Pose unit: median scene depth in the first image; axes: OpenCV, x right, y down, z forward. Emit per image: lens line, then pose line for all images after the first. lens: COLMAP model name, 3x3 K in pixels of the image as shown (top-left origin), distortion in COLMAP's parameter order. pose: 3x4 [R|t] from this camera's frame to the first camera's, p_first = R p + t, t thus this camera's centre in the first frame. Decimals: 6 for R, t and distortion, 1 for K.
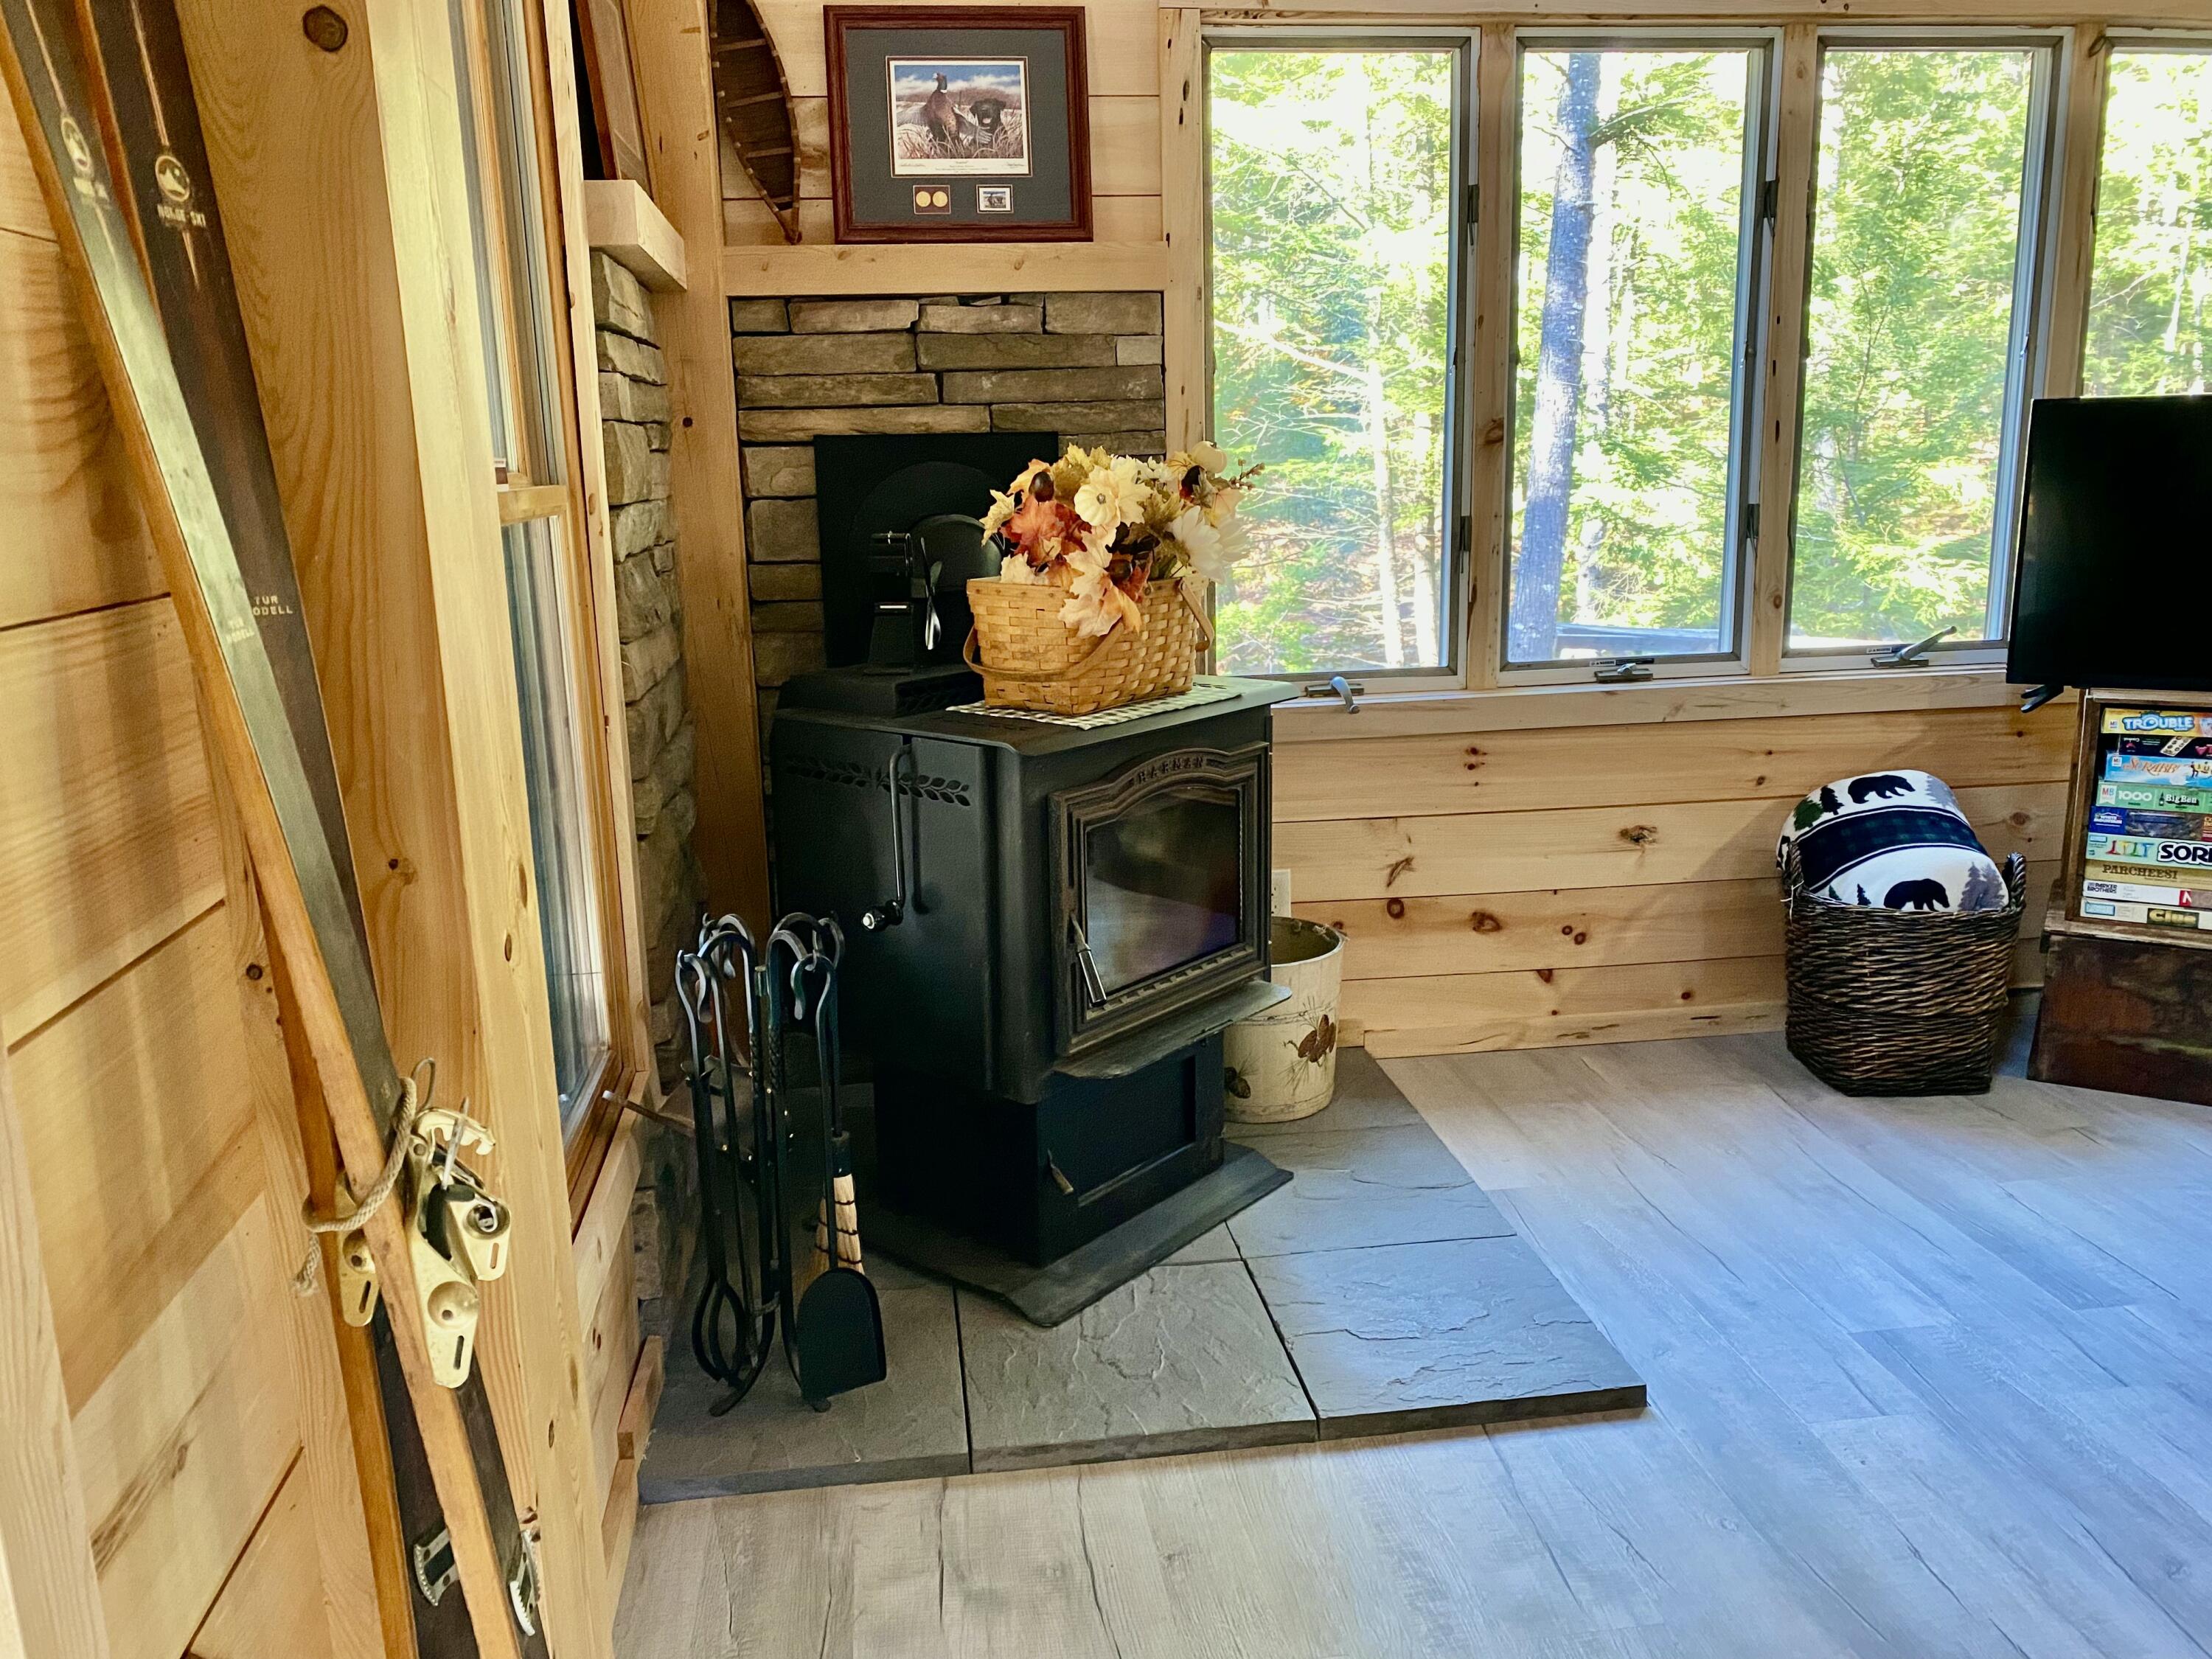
lens RADIAL K [[1690.8, 0, 1097.2], [0, 1690.8, 815.9], [0, 0, 1]] dist [0.020760, -0.025348]
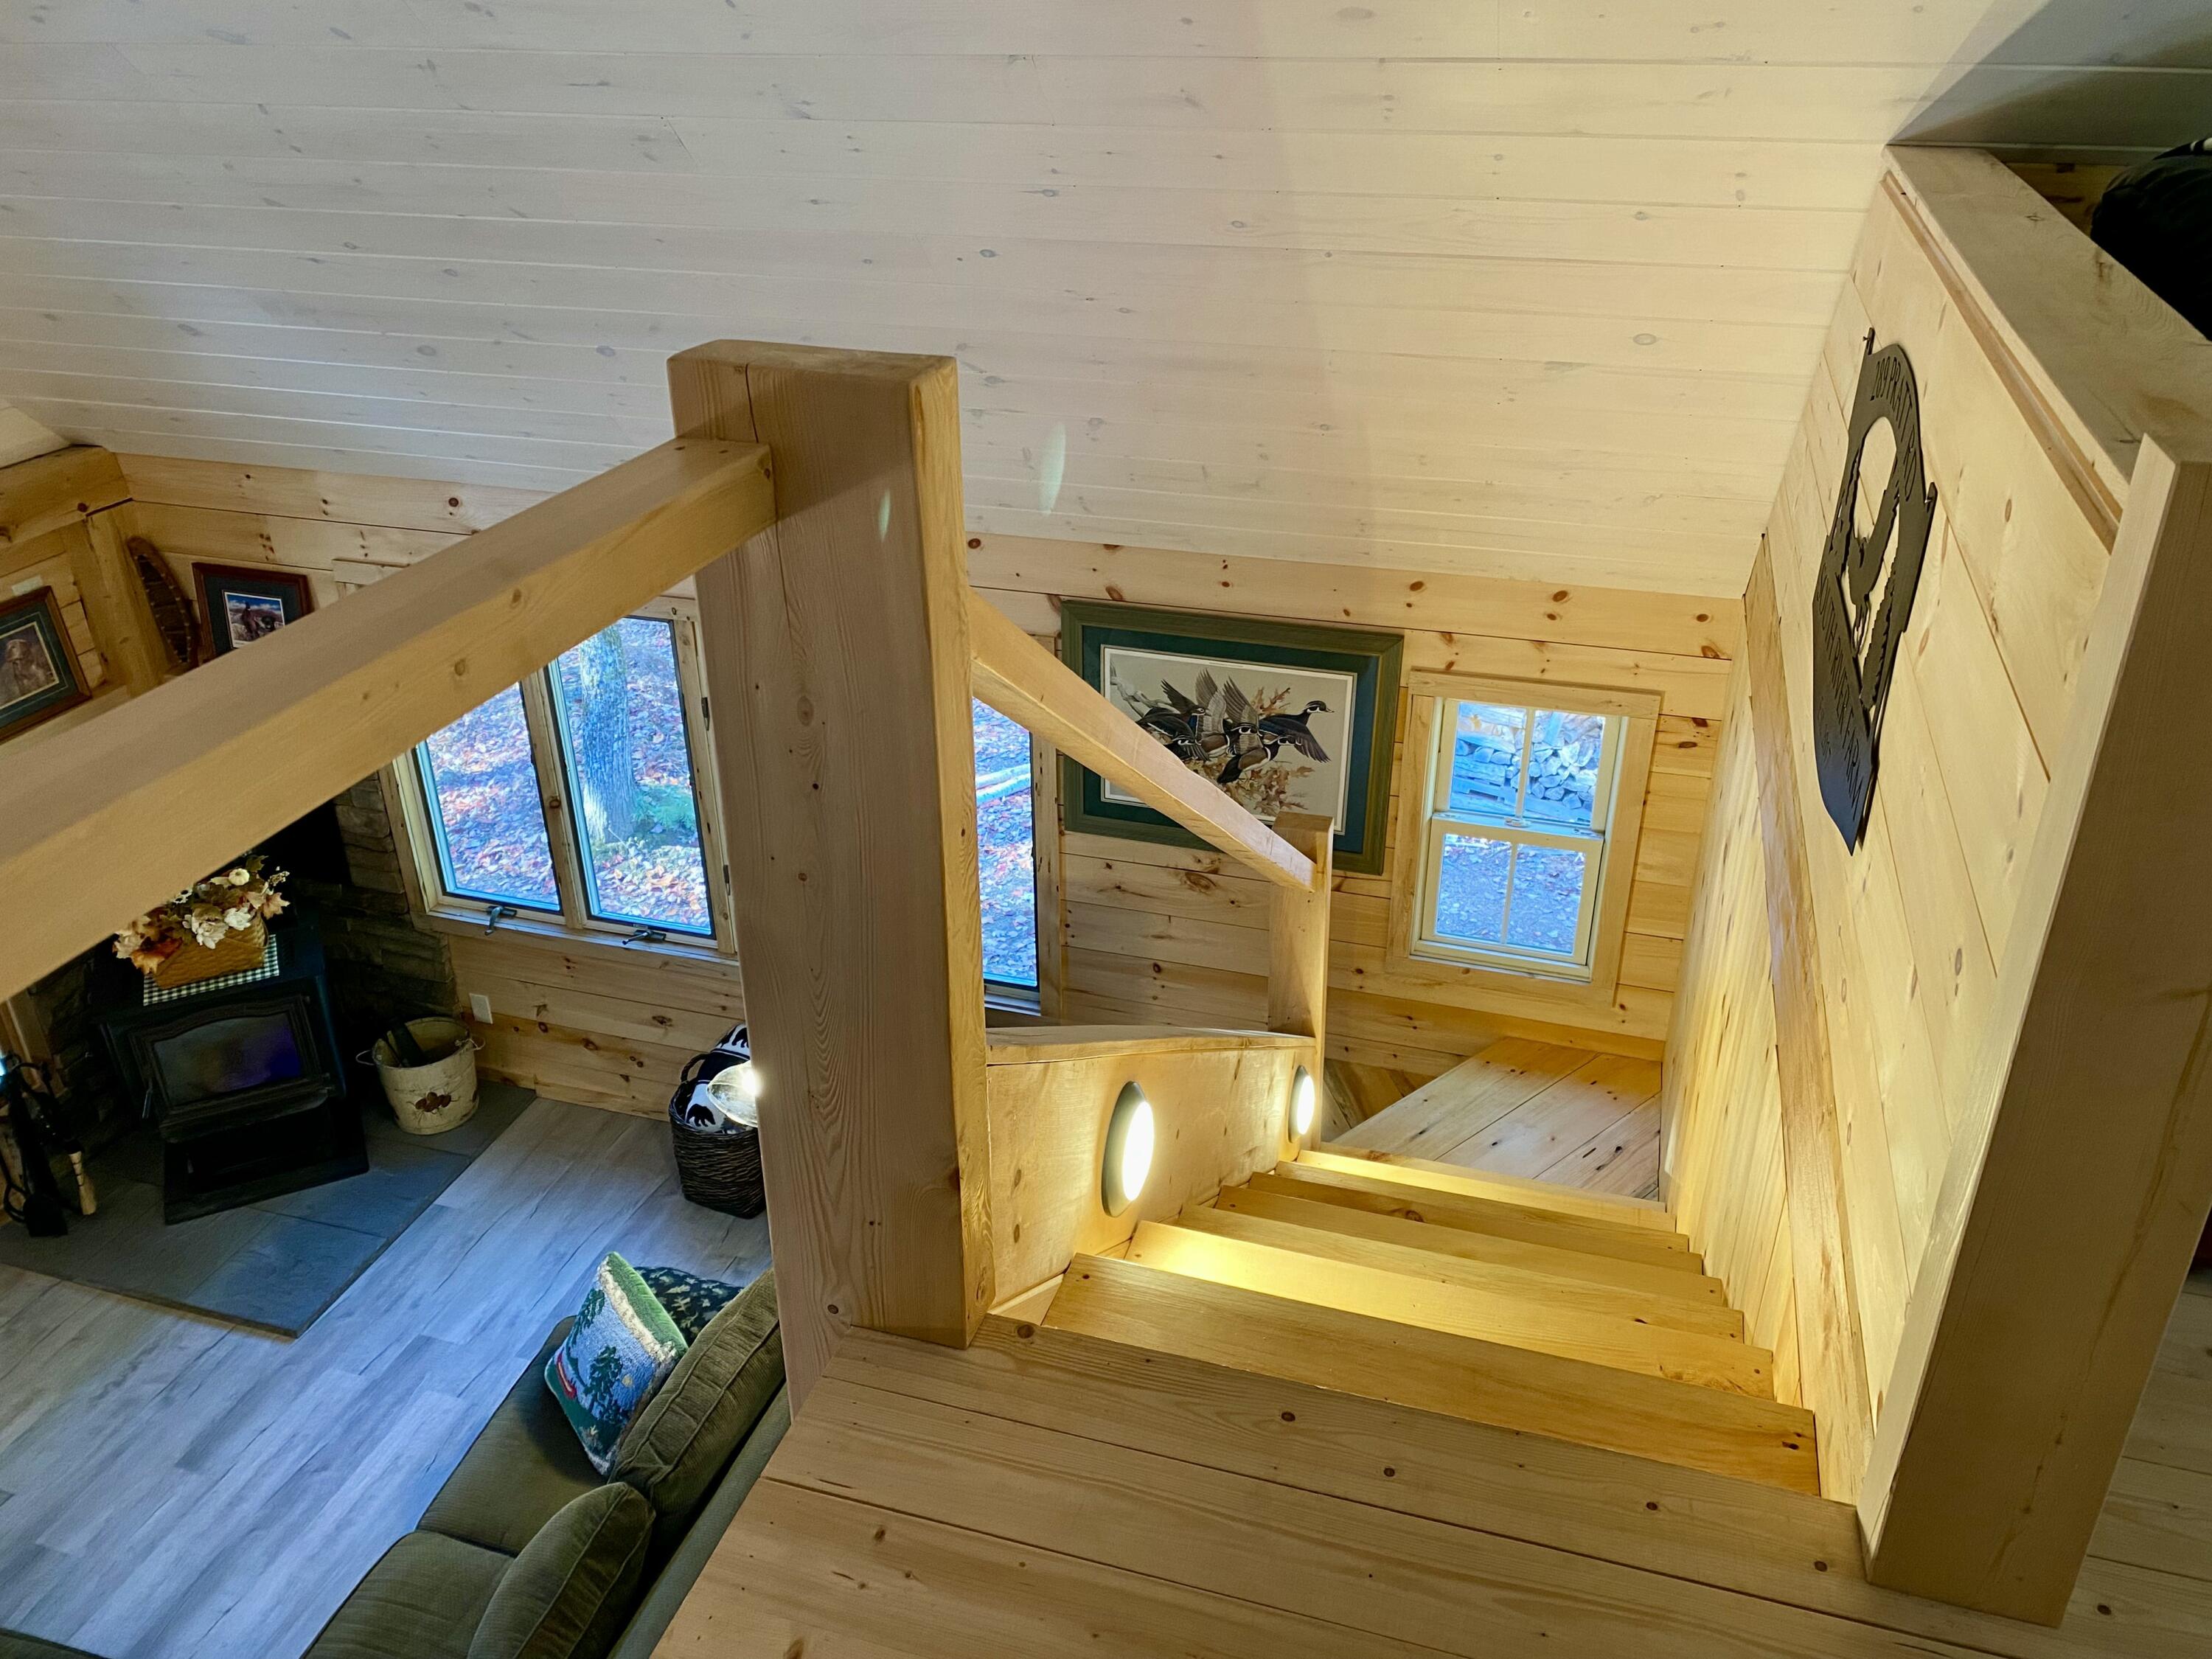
lens RADIAL K [[1690.8, 0, 1115.7], [0, 1690.8, 810.0], [0, 0, 1]] dist [0.020760, -0.025348]
pose [[0.909437, 0.203120, -0.362859, 1.509885], [-0.100430, 0.954042, 0.282342, -0.831797], [0.403532, -0.220330, 0.888041, -0.352934]]
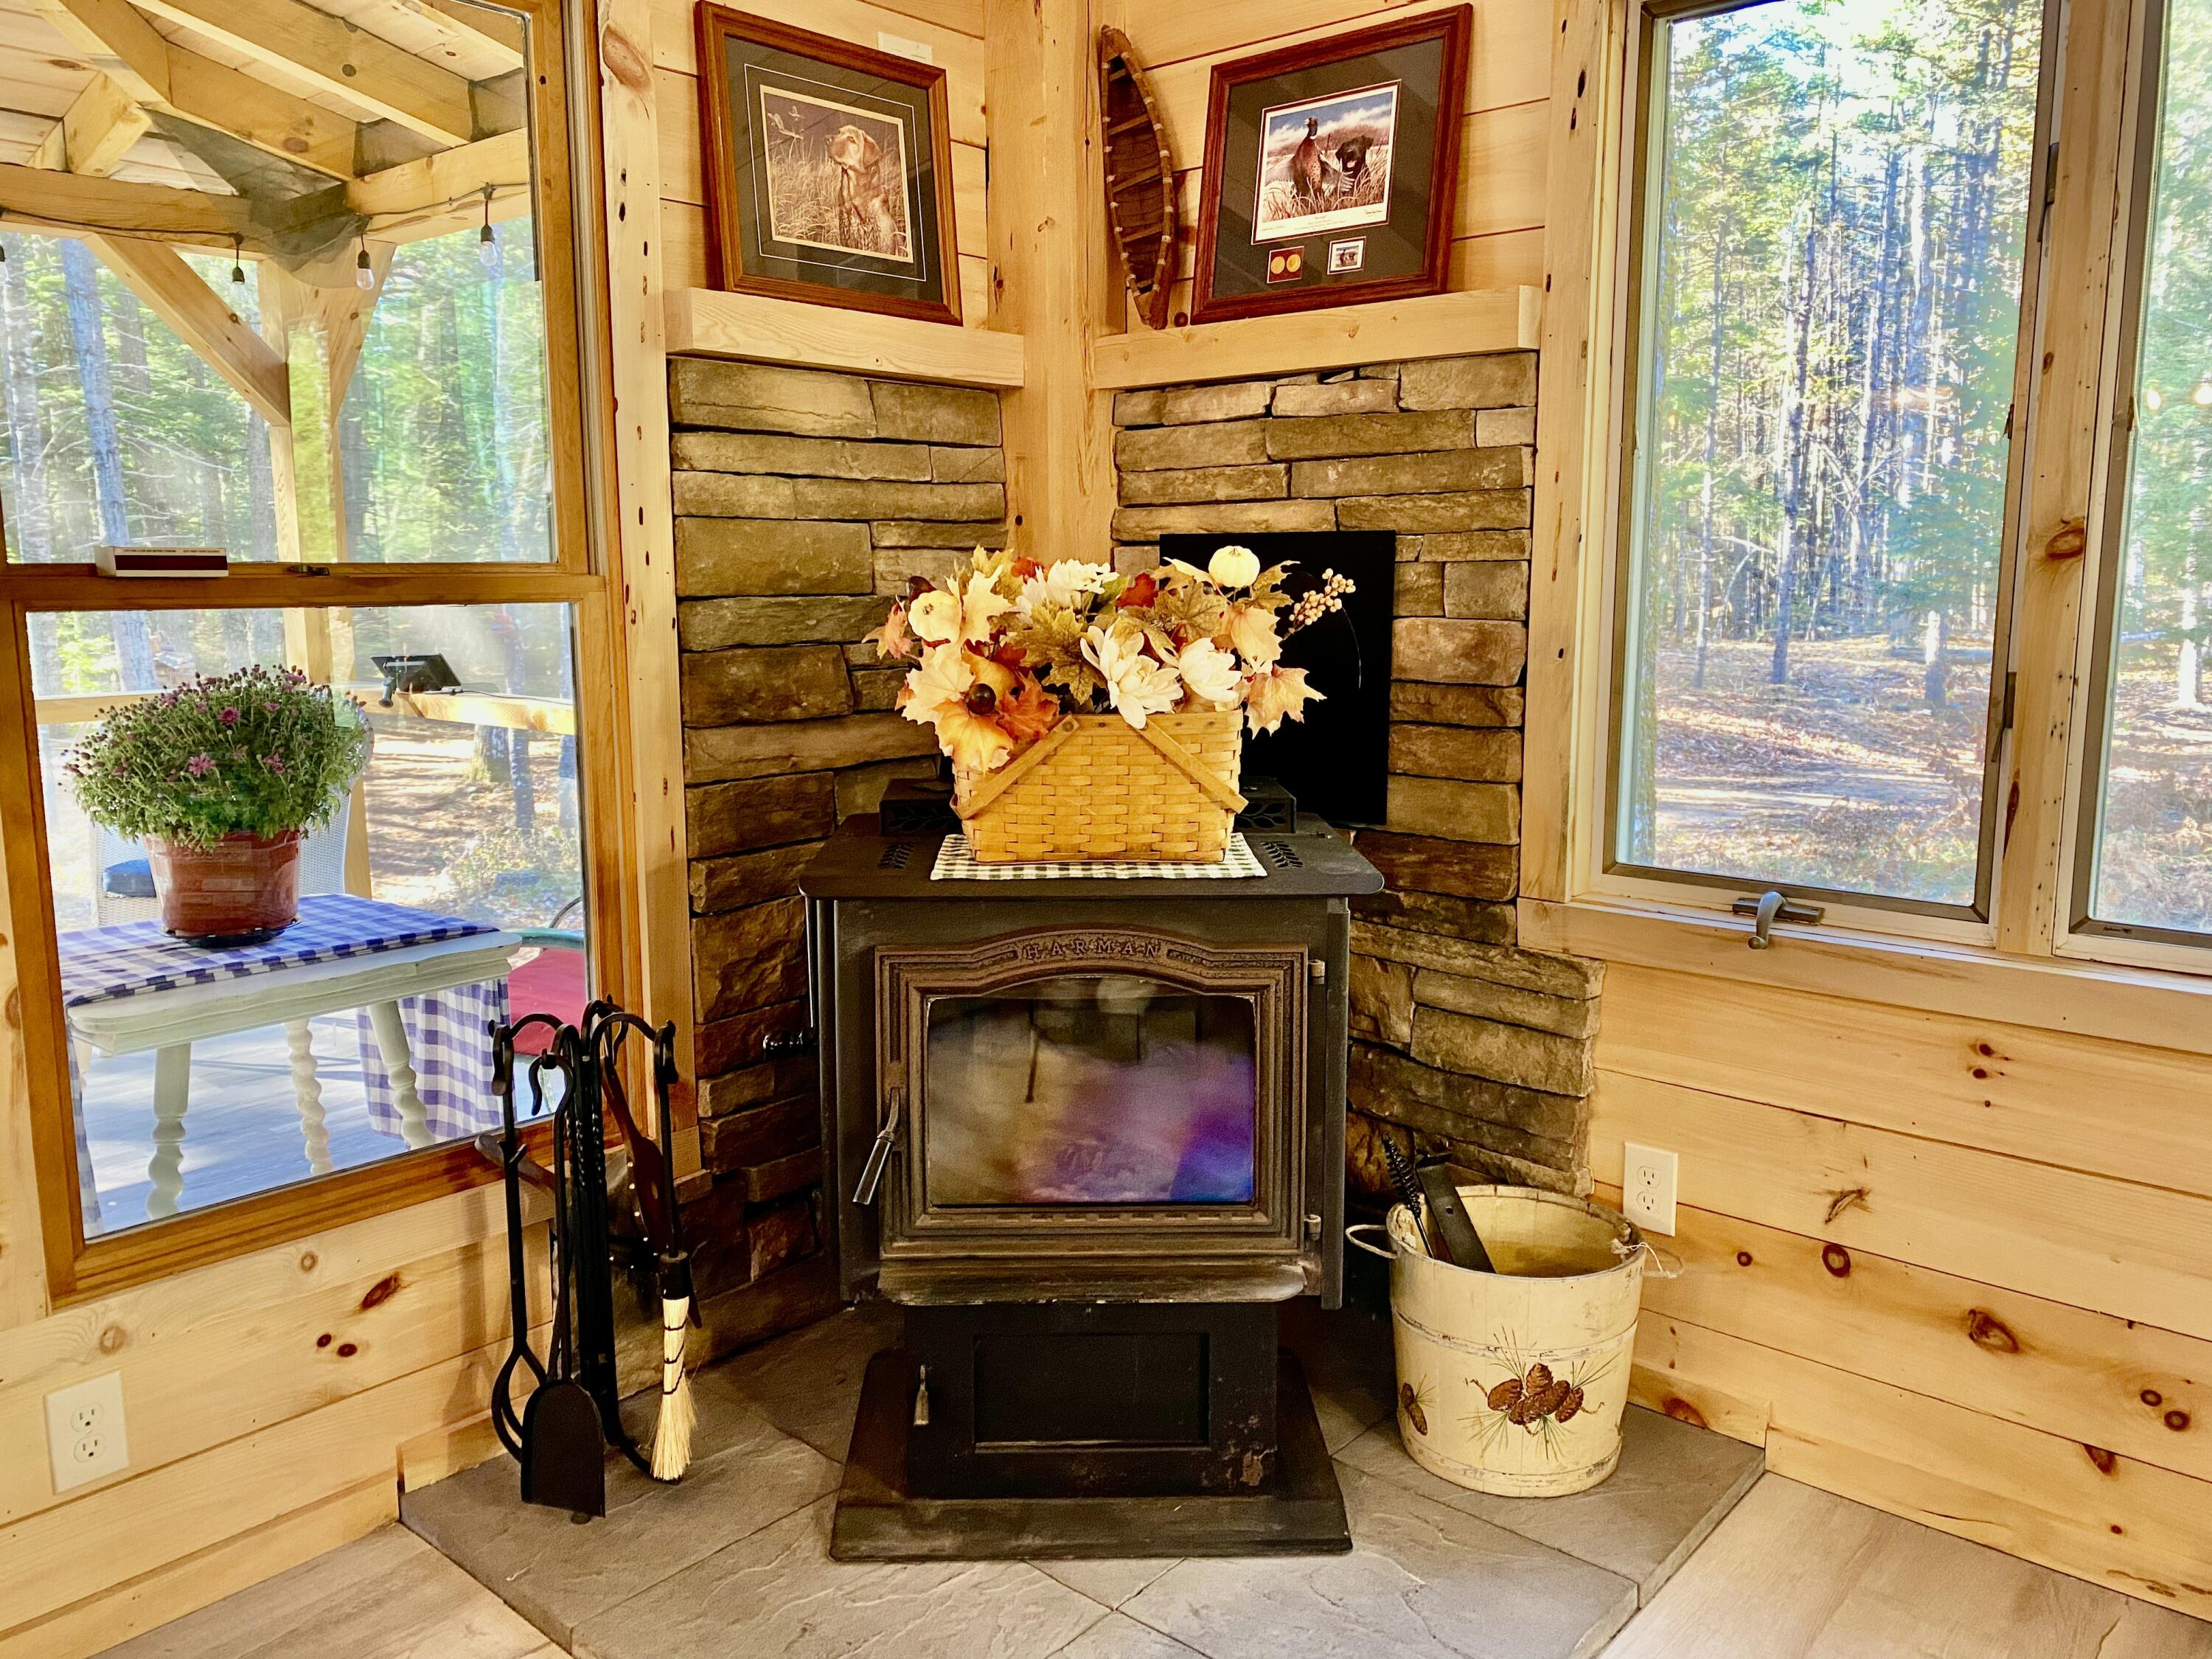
lens RADIAL K [[1690.8, 0, 1091.2], [0, 1690.8, 815.8], [0, 0, 1]] dist [0.020760, -0.025348]
pose [[0.657007, 0.132131, -0.742215, 0.504260], [-0.173696, 0.984564, 0.021519, -0.087165], [0.733602, 0.114781, 0.669816, 0.374703]]
